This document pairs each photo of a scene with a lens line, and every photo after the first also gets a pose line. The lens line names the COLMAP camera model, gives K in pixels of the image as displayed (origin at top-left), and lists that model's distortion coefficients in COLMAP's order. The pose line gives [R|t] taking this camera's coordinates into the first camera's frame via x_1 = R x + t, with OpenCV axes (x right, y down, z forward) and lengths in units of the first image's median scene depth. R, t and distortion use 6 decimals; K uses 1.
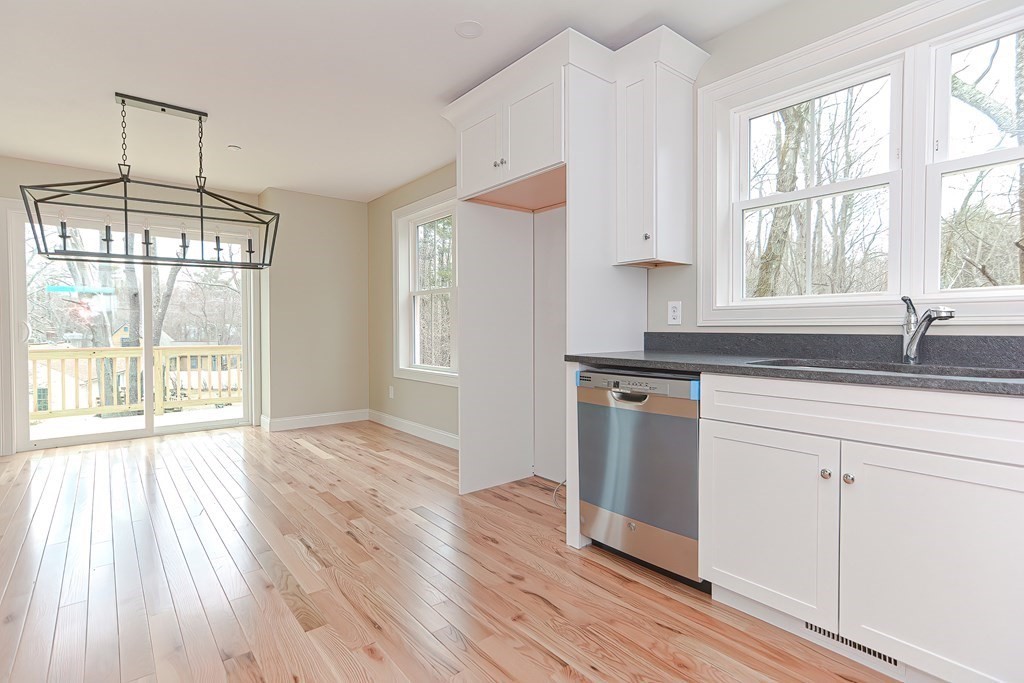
lens RADIAL K [[500.6, 0, 512.9], [0, 500.6, 338.7], [0, 0, 1]] dist [0.000000, 0.000609]
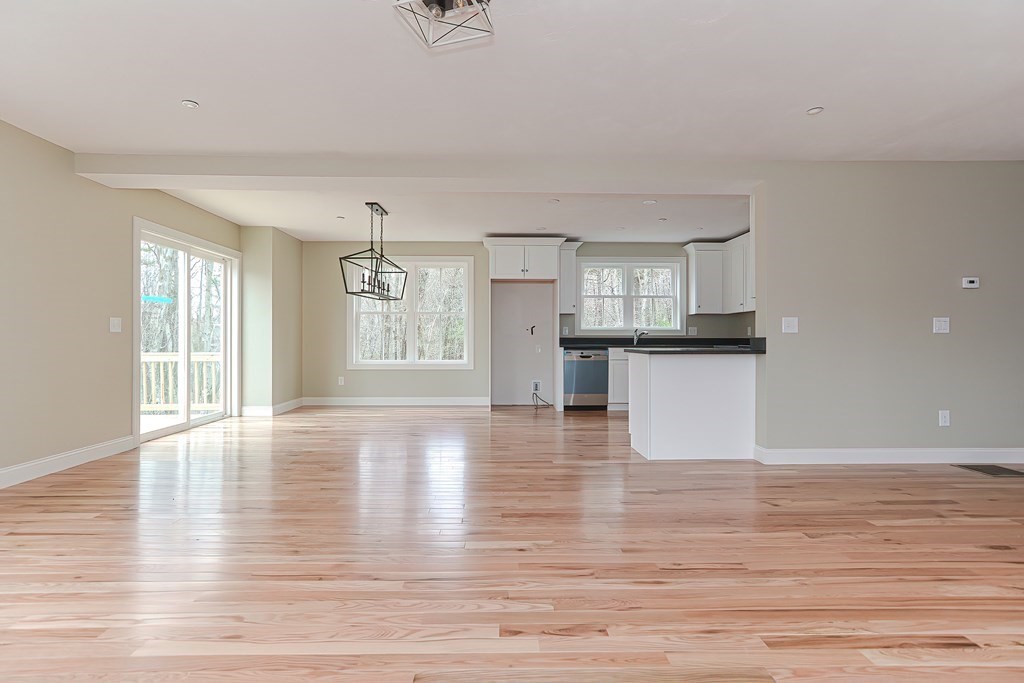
lens RADIAL K [[513.1, 0, 512.0], [0, 513.1, 341.5], [0, 0, 1]] dist [-0.001660, 0.000569]
pose [[0.615801, -0.001498, 0.787901, -1.729523], [0.014814, 0.999843, -0.009677, 0.026572], [-0.787763, 0.017631, 0.615726, -0.445313]]
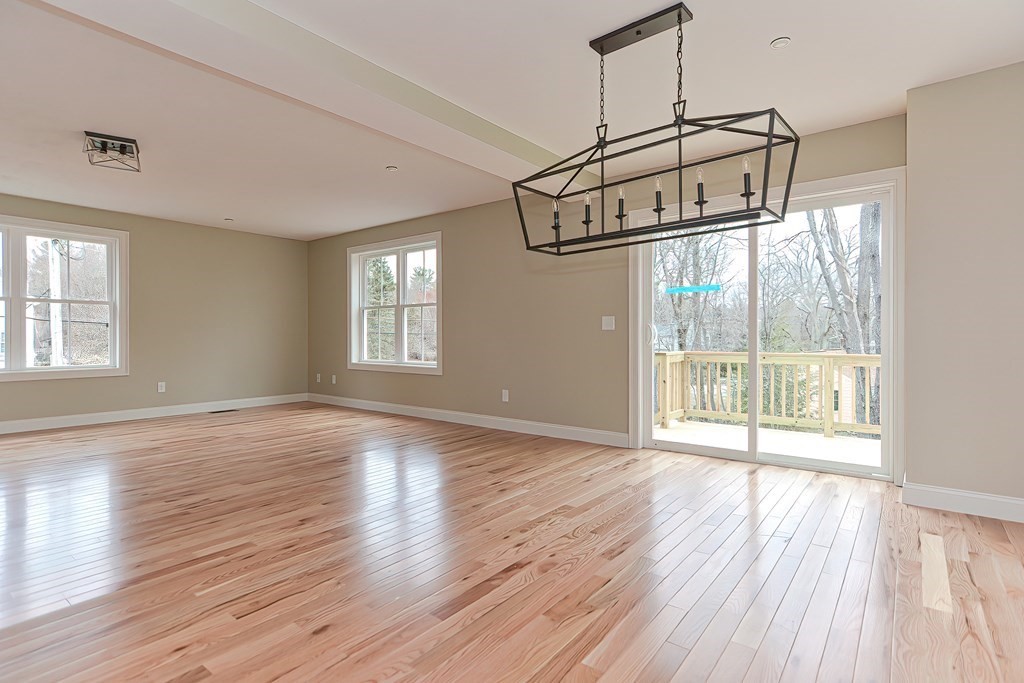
lens RADIAL K [[509.4, 0, 509.1], [0, 509.4, 337.4], [0, 0, 1]] dist [0.000487, 0.000885]
pose [[0.209997, 0.002136, -0.977700, 0.004422], [-0.020560, 0.999786, -0.002232, 0.002228], [0.977486, 0.020570, 0.209996, 0.627090]]
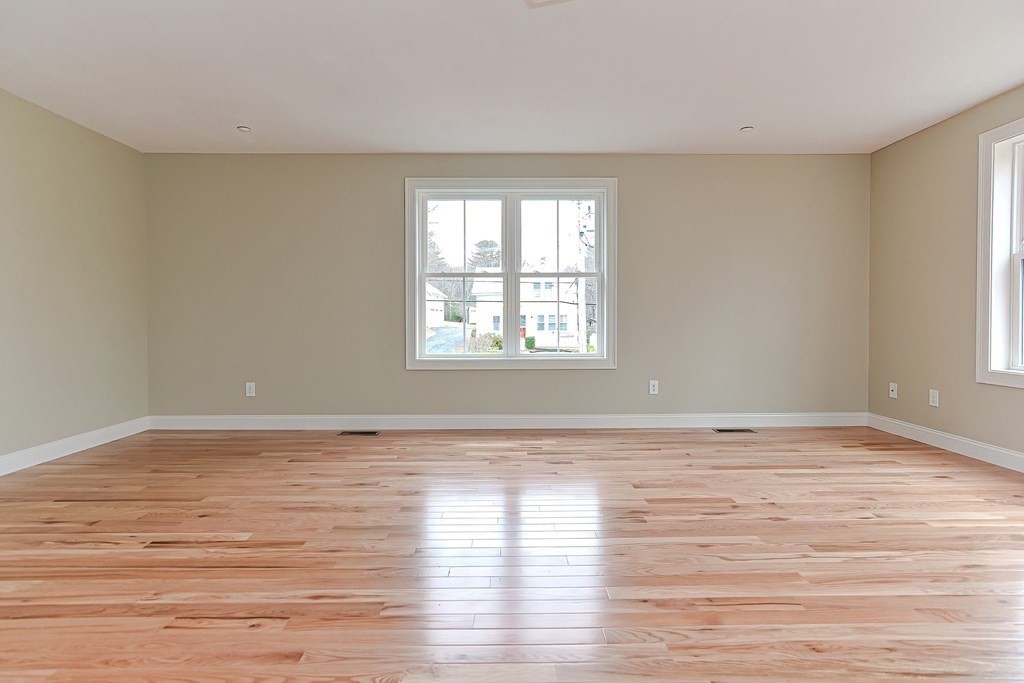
lens RADIAL K [[503.9, 0, 509.9], [0, 503.9, 338.2], [0, 0, 1]] dist [-0.002770, 0.000467]
pose [[-0.627768, 0.032533, -0.777721, -0.822333], [-0.011934, 0.998607, 0.051406, 0.011849], [0.778309, 0.041553, -0.626504, 0.310227]]
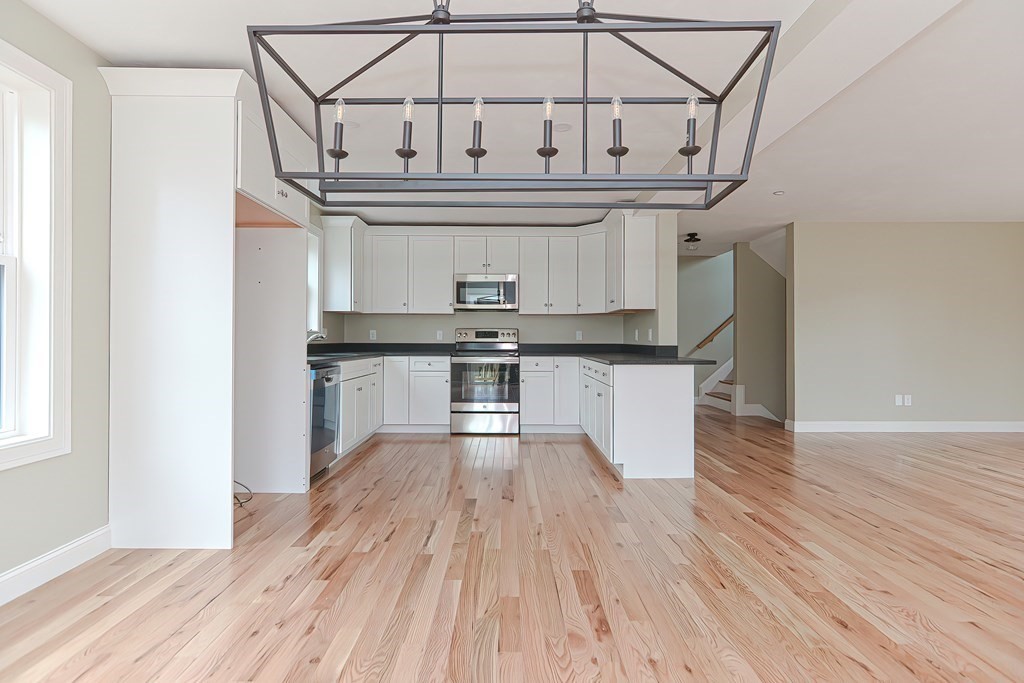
lens RADIAL K [[509.4, 0, 509.1], [0, 509.4, 337.4], [0, 0, 1]] dist [0.000487, 0.000885]
pose [[-0.776124, 0.002388, 0.630576, -0.921588], [0.011503, 0.999880, 0.010371, -0.030372], [-0.630475, 0.015303, -0.776058, 1.281681]]
